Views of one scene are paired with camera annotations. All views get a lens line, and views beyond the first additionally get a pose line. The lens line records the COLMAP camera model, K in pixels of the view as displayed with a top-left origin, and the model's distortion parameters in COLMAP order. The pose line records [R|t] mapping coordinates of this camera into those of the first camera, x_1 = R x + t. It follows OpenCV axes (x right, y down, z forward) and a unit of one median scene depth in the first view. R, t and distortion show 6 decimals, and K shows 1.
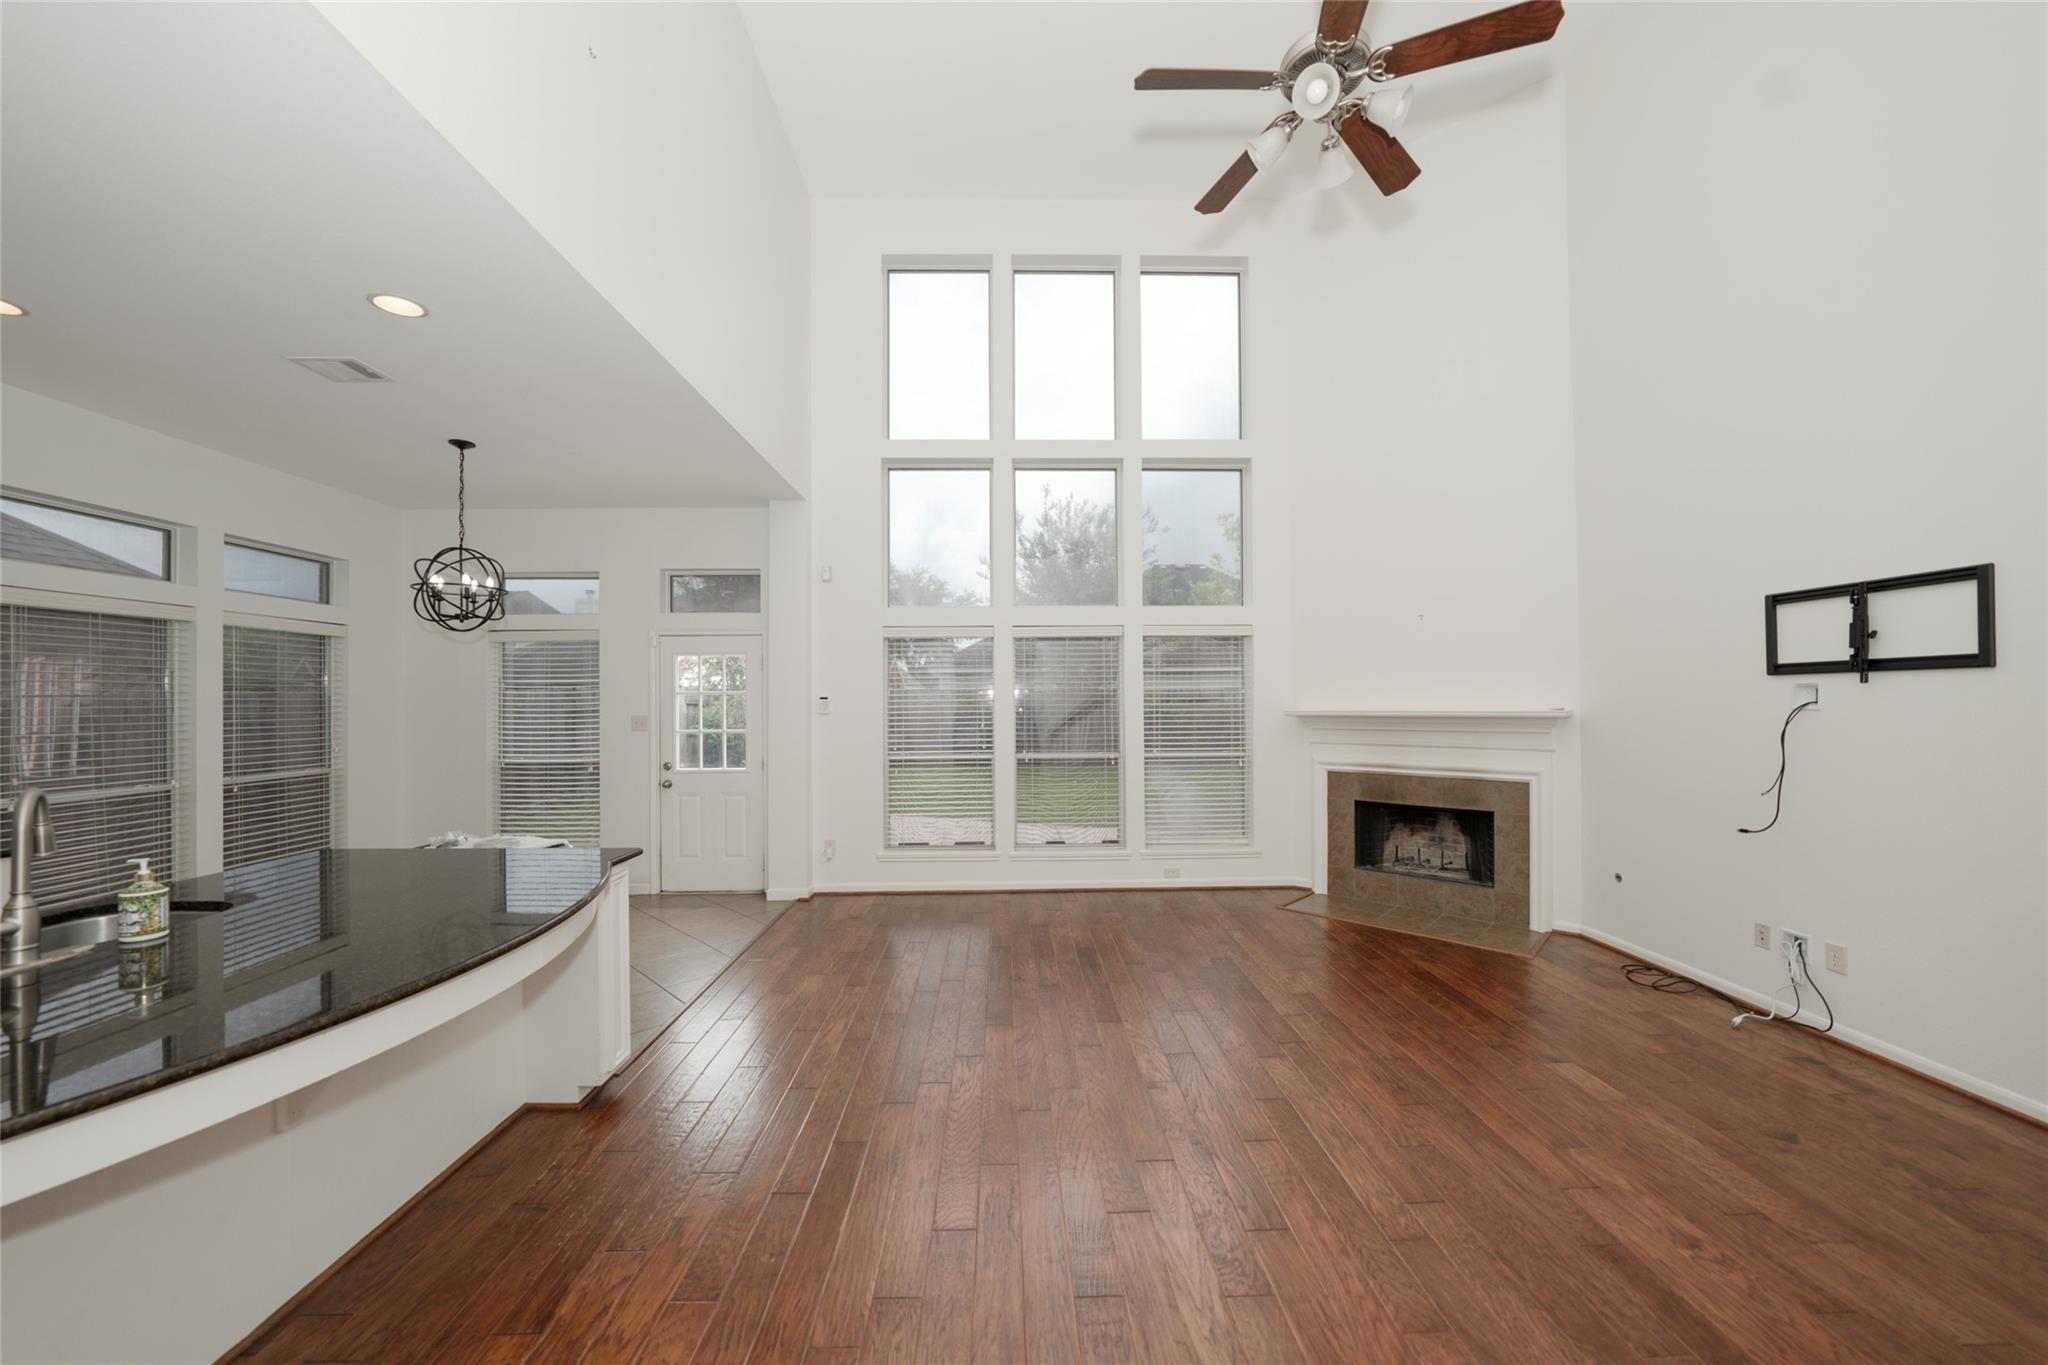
lens RADIAL K [[776.9, 0, 1031.7], [0, 776.9, 684.4], [0, 0, 1]] dist [-0.033013, 0.008816]
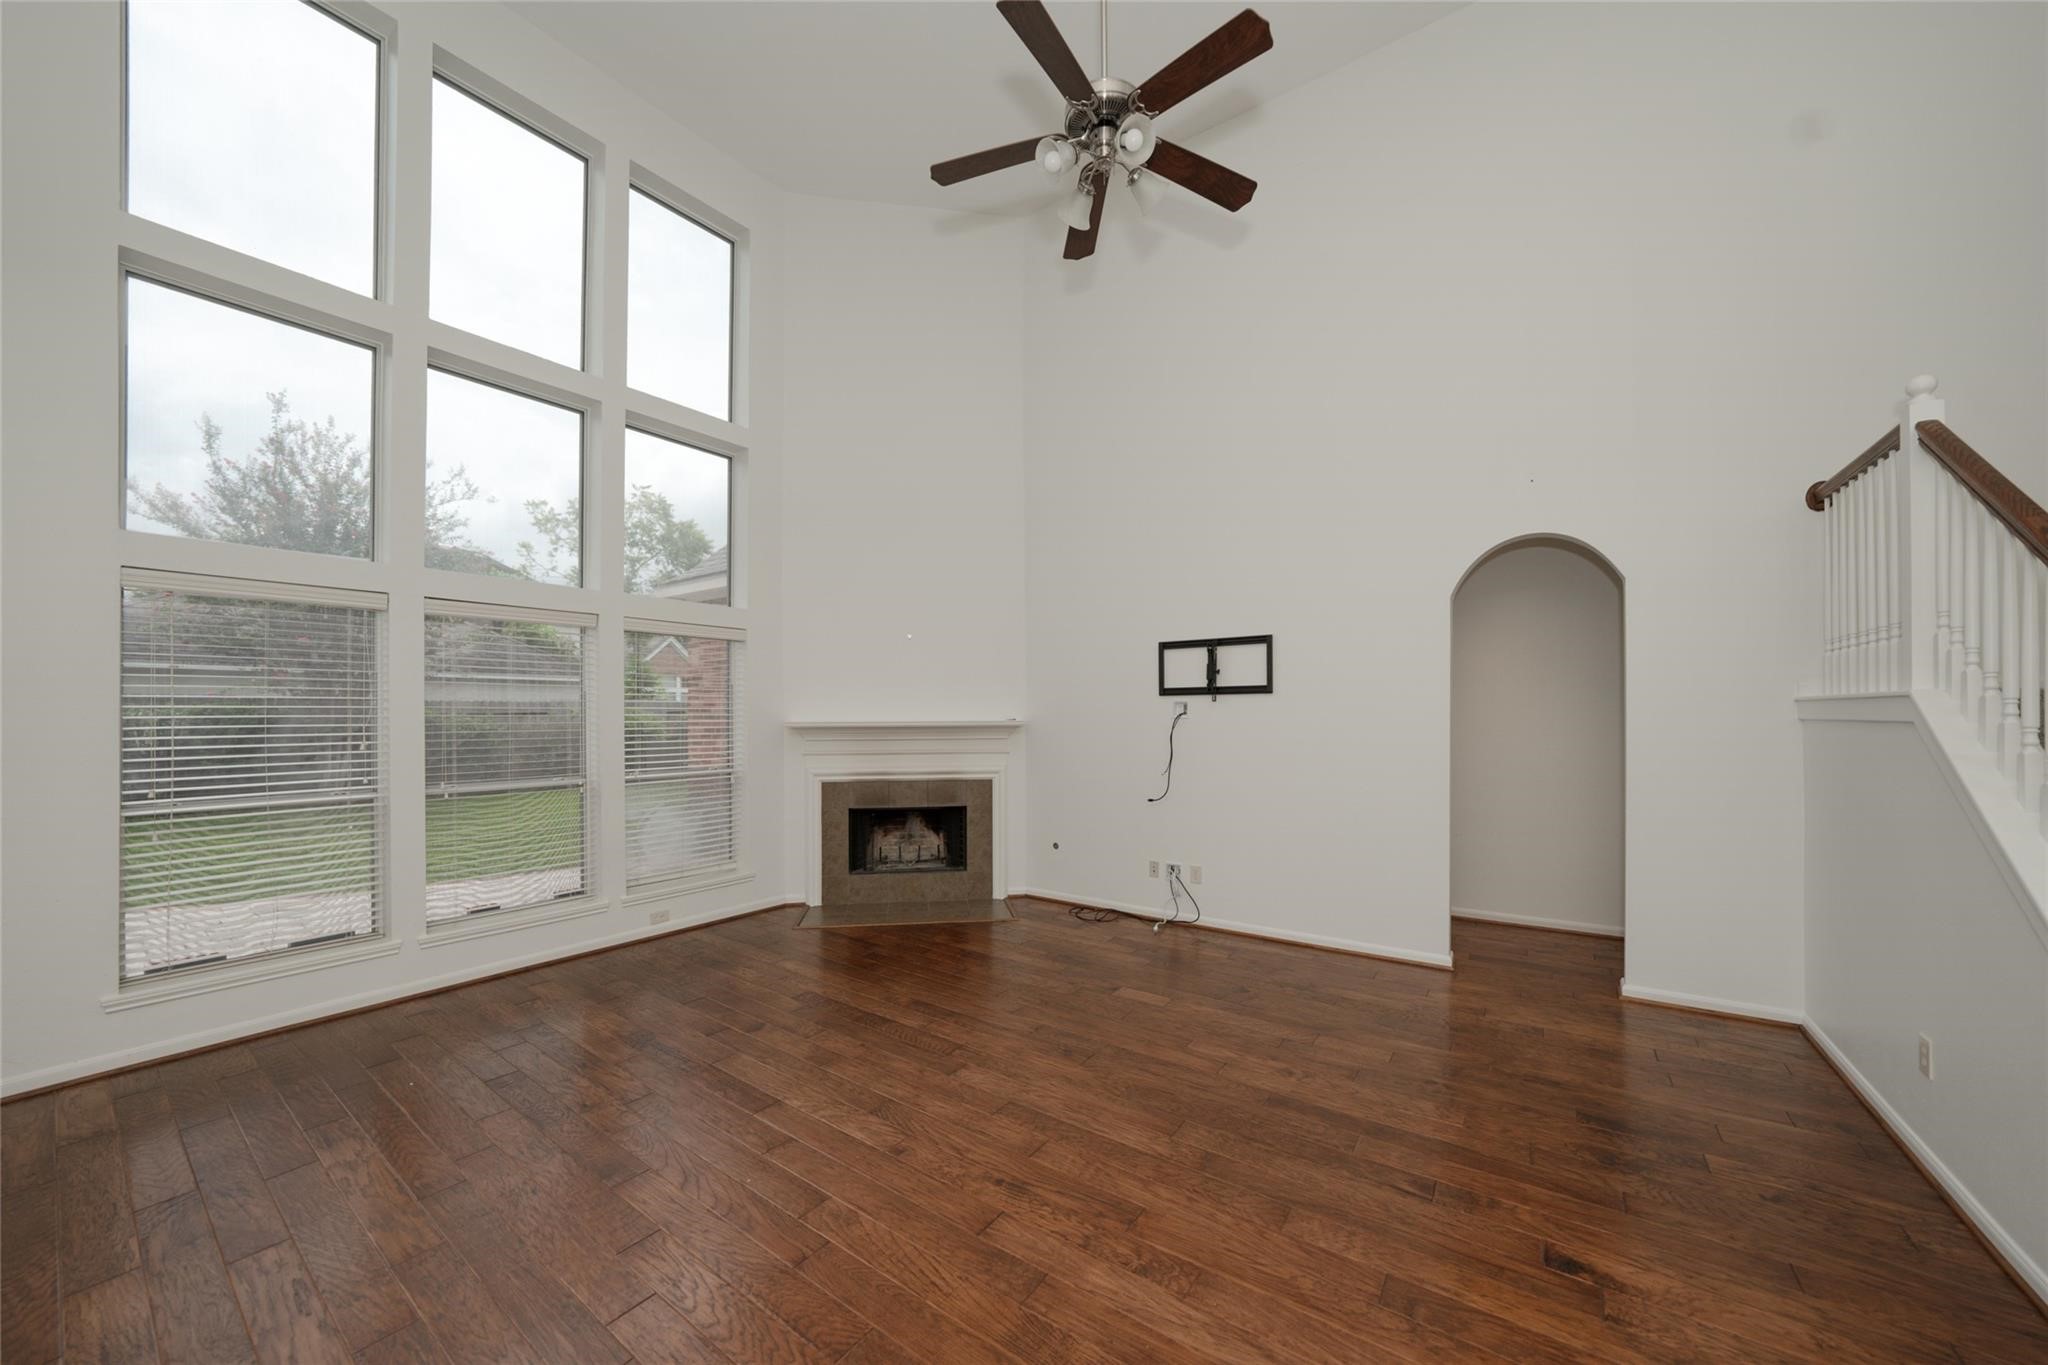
lens RADIAL K [[738.9, 0, 1028.4], [0, 738.9, 707.5], [0, 0, 1]] dist [-0.033287, 0.007555]
pose [[0.586230, 0.012663, 0.810046, -0.271702], [-0.018657, 0.999824, -0.002128, 0.014692], [-0.809930, -0.013866, 0.586363, 0.261137]]
